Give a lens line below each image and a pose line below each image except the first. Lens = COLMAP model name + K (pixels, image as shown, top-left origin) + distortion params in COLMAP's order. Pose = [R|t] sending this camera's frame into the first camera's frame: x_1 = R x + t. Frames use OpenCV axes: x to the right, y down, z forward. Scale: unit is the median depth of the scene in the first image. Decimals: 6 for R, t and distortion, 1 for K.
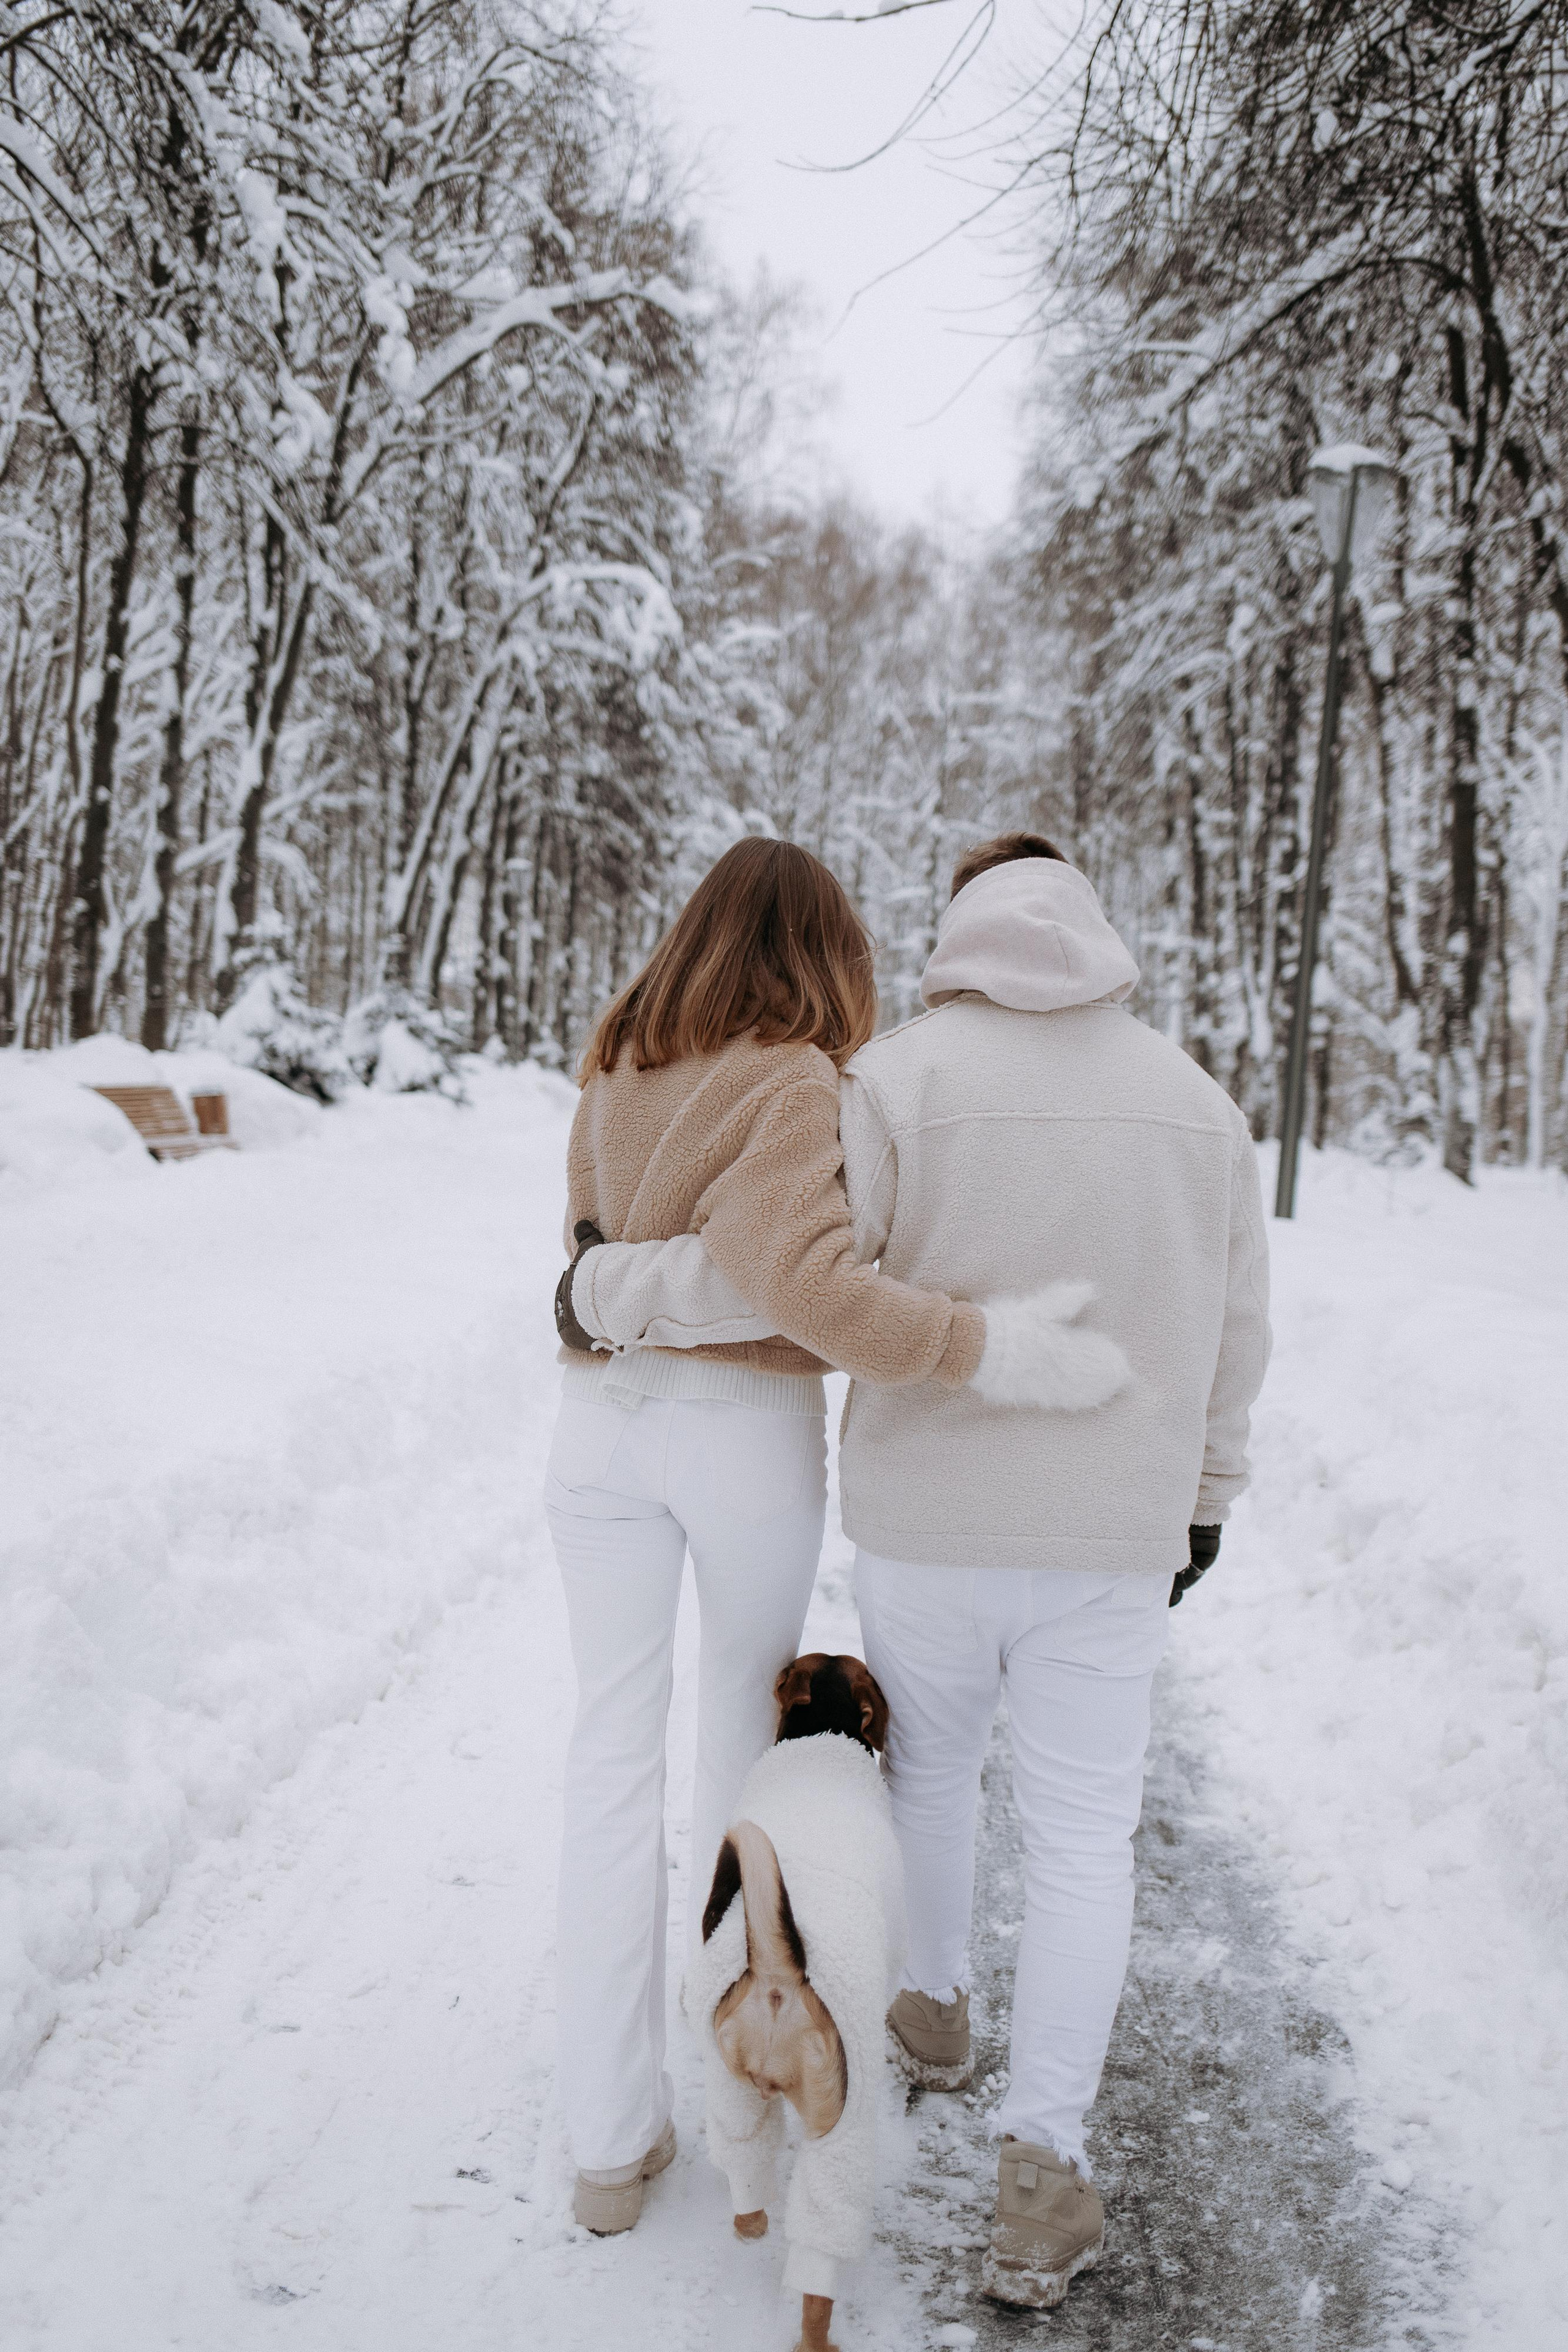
lens RADIAL K [[2233.4, 0, 784.0], [0, 2233.4, 1176.0], [0, 0, 1]] dist [0.024890, -0.032515]
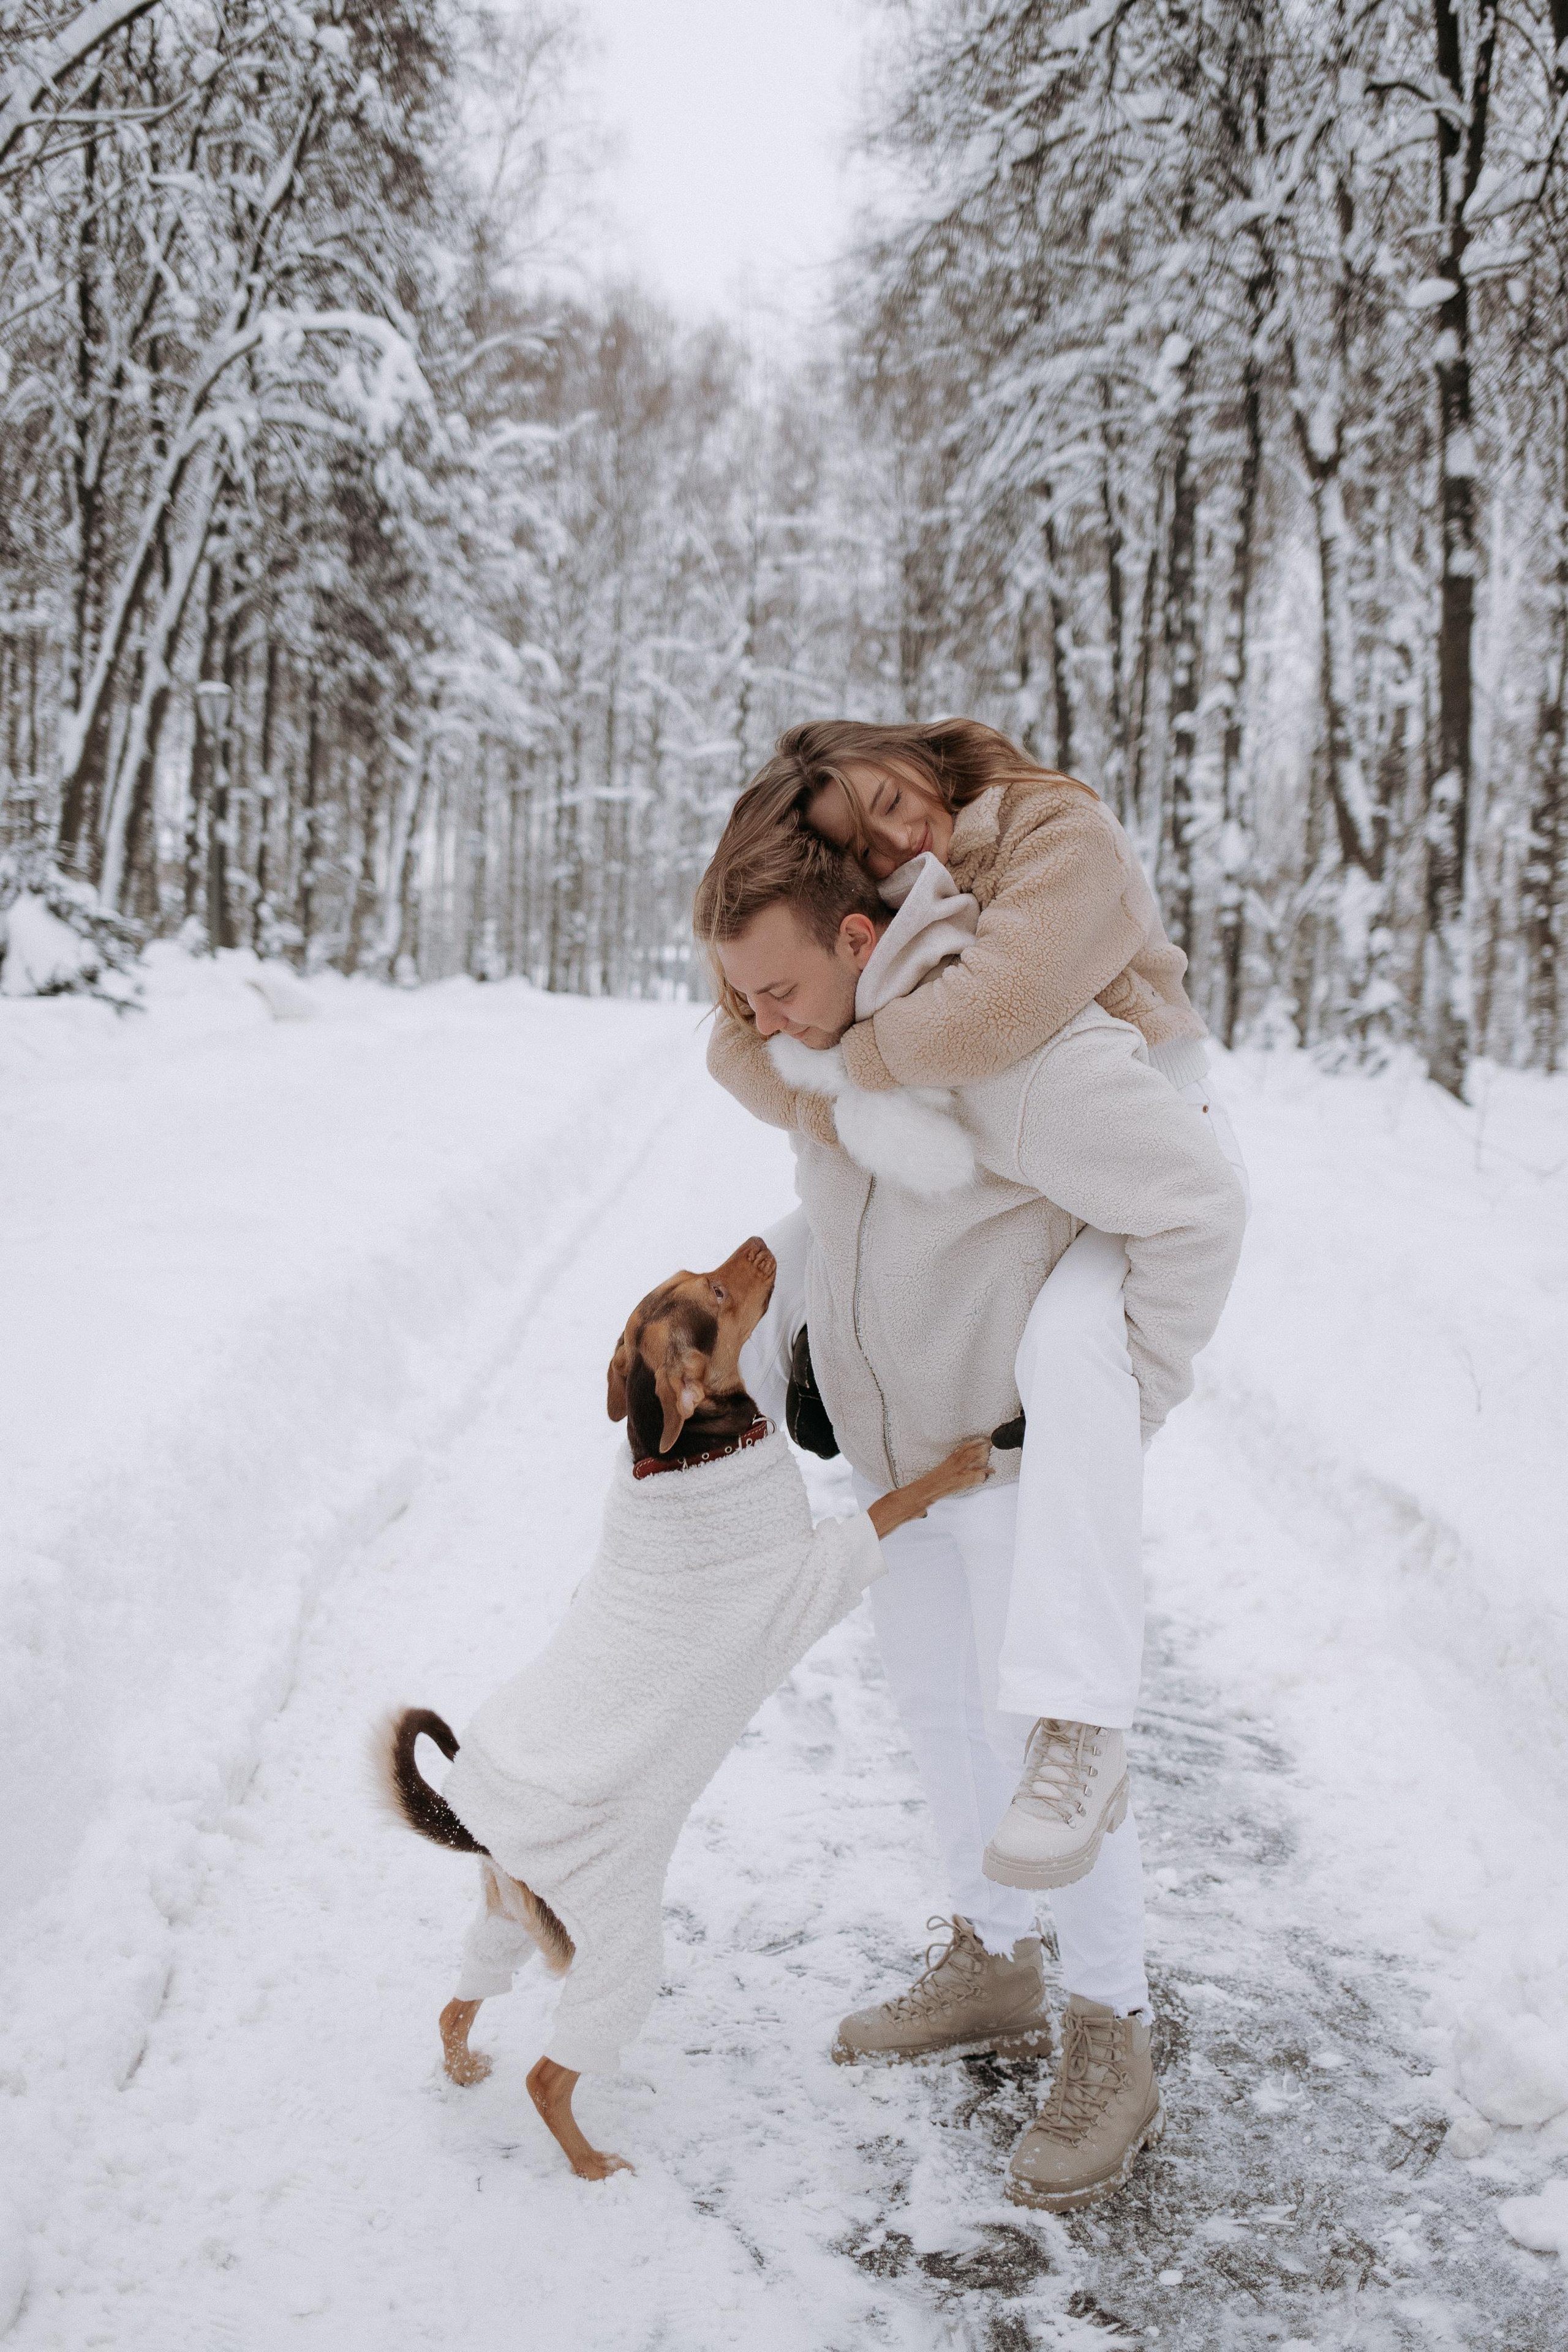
lens RADIAL K [[2411.8, 0, 816.2], [0, 2411.8, 1151.4], [0, 0, 1]] dist [0.022732, -0.041620]
pose [[0.995033, -0.016223, 0.098210, 0.001009], [0.012773, 0.999282, 0.035660, -0.007167], [-0.098718, -0.034229, 0.994527, 0.123276]]
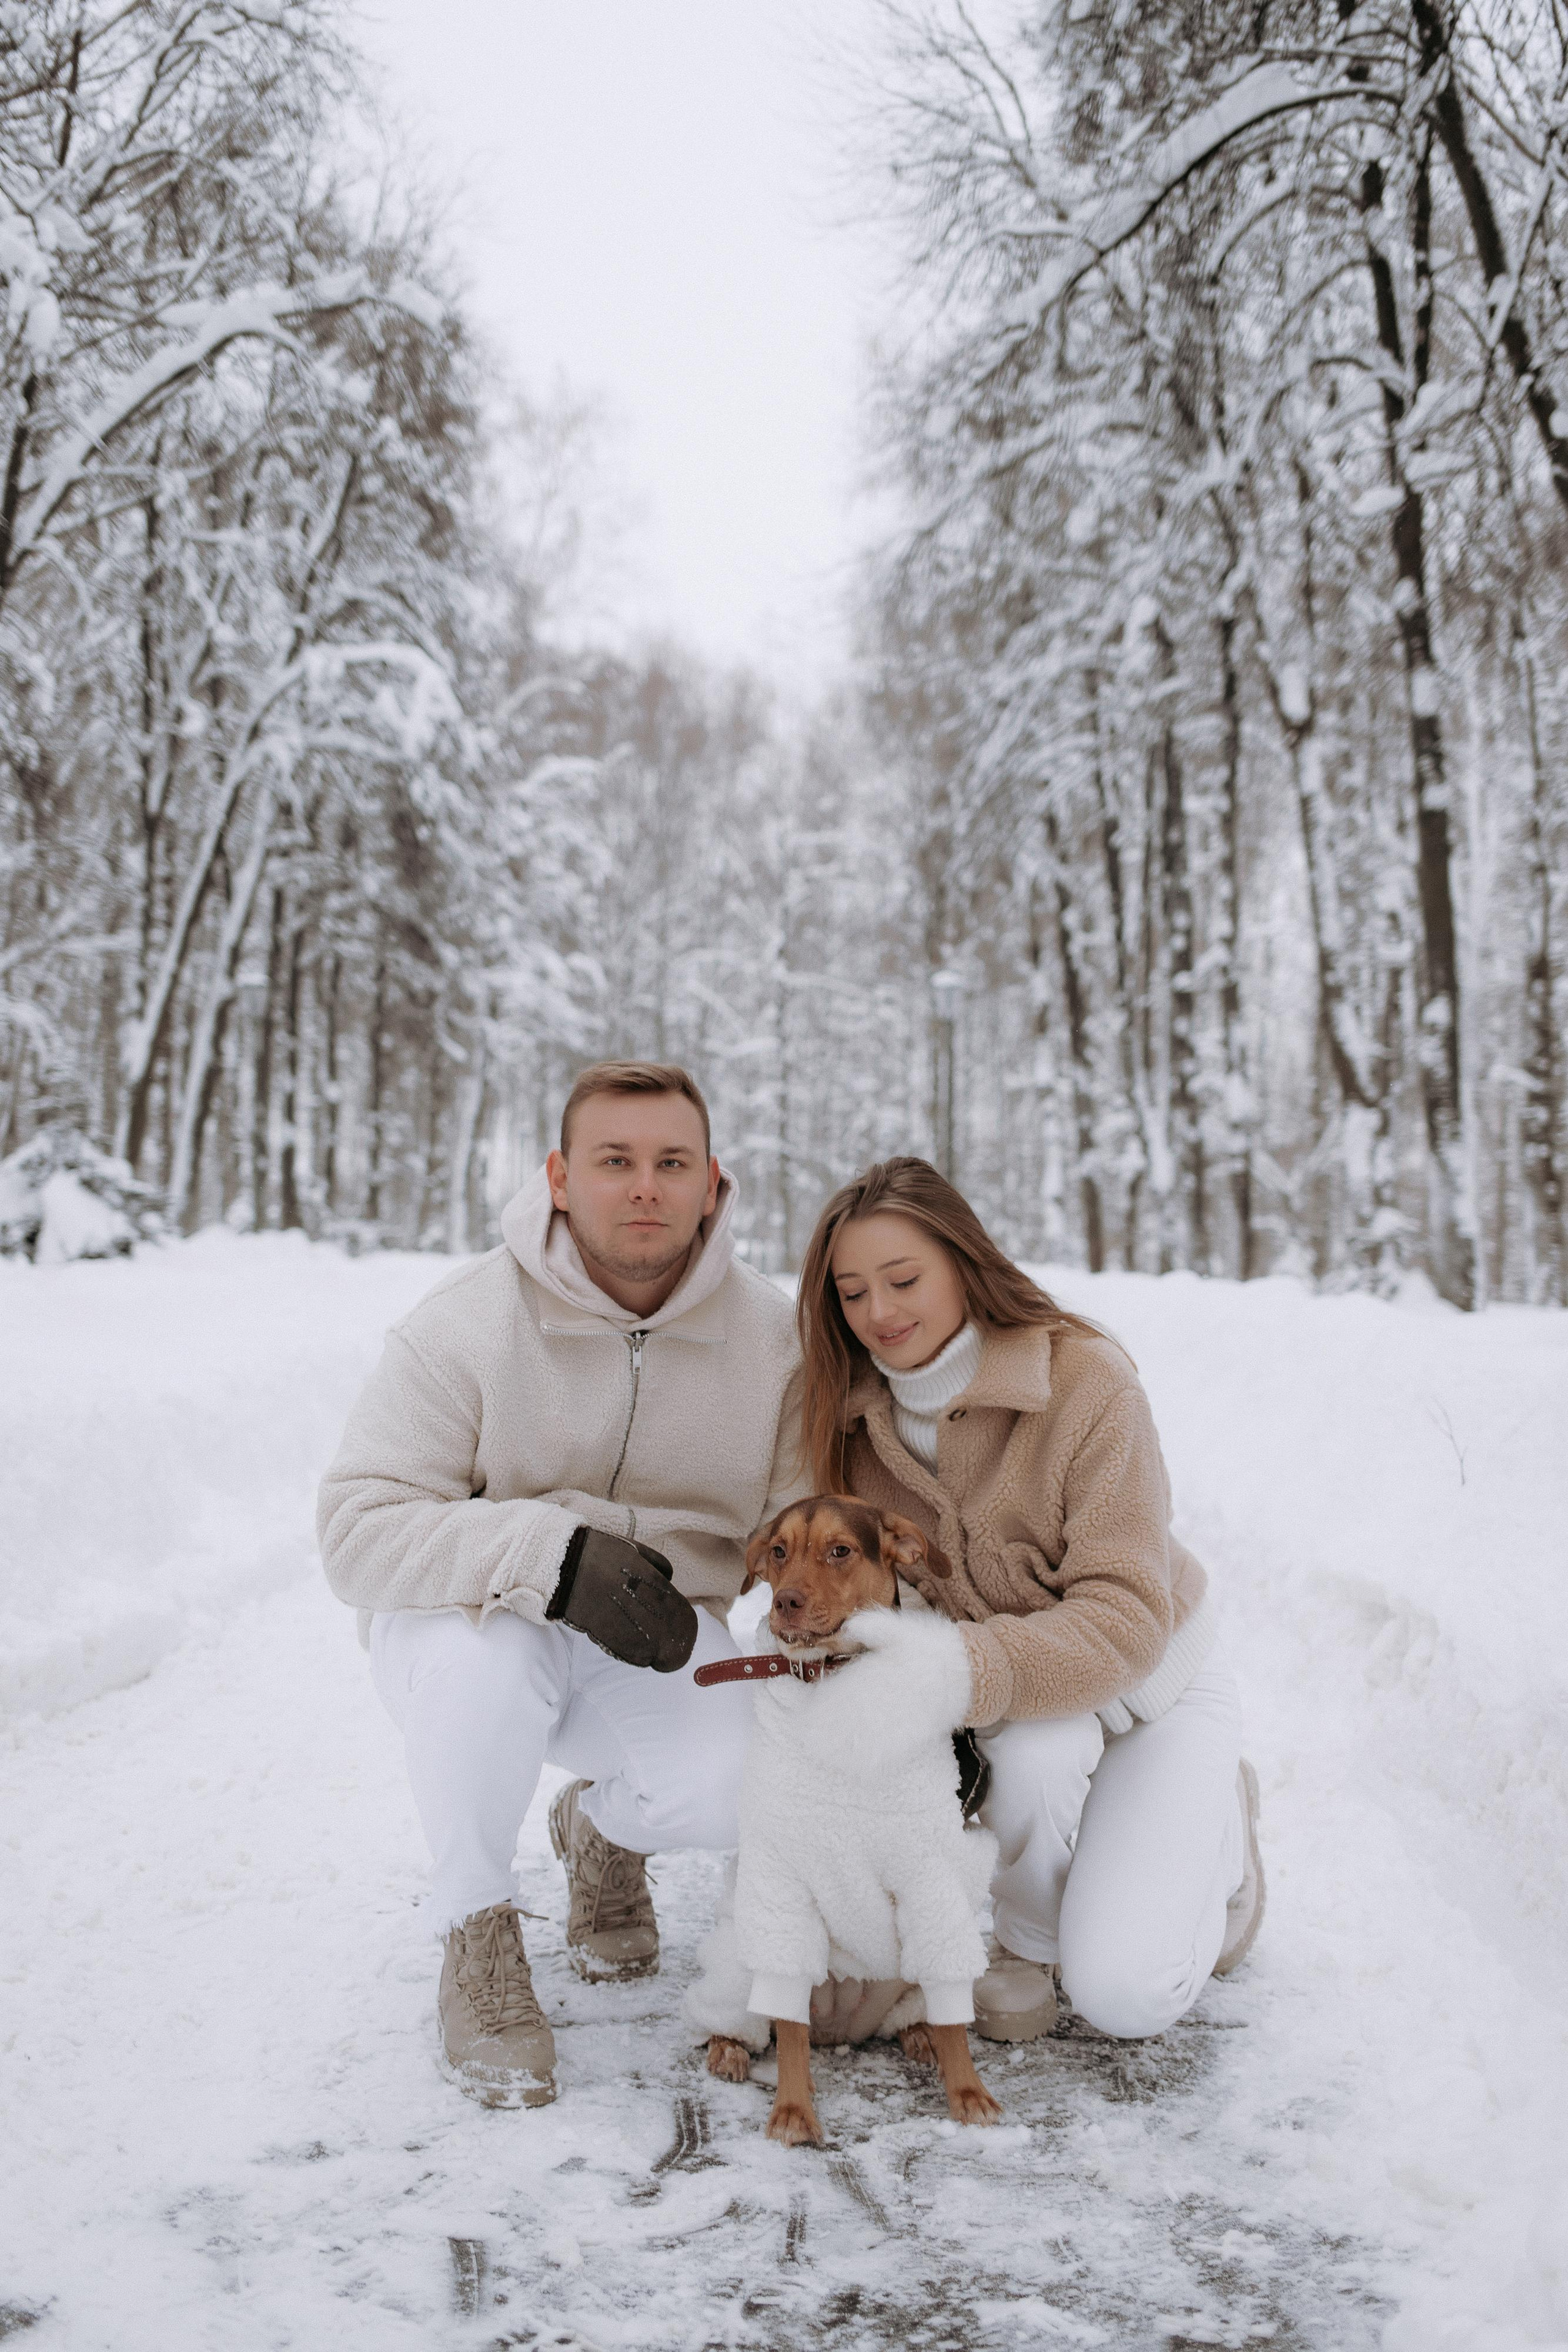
lens RADIAL K [[2240.3, 0, 784.0], [0, 2240.3, 1176.0], [0, 0, 1]] dist [0.018196, -0.014442]
pose [[0.996931, -0.047103, 0.062527, 0.012980], [0.052026, 0.995468, -0.079602, 0.002893], [-0.058494, 0.082611, 0.994864, 0.150299]]
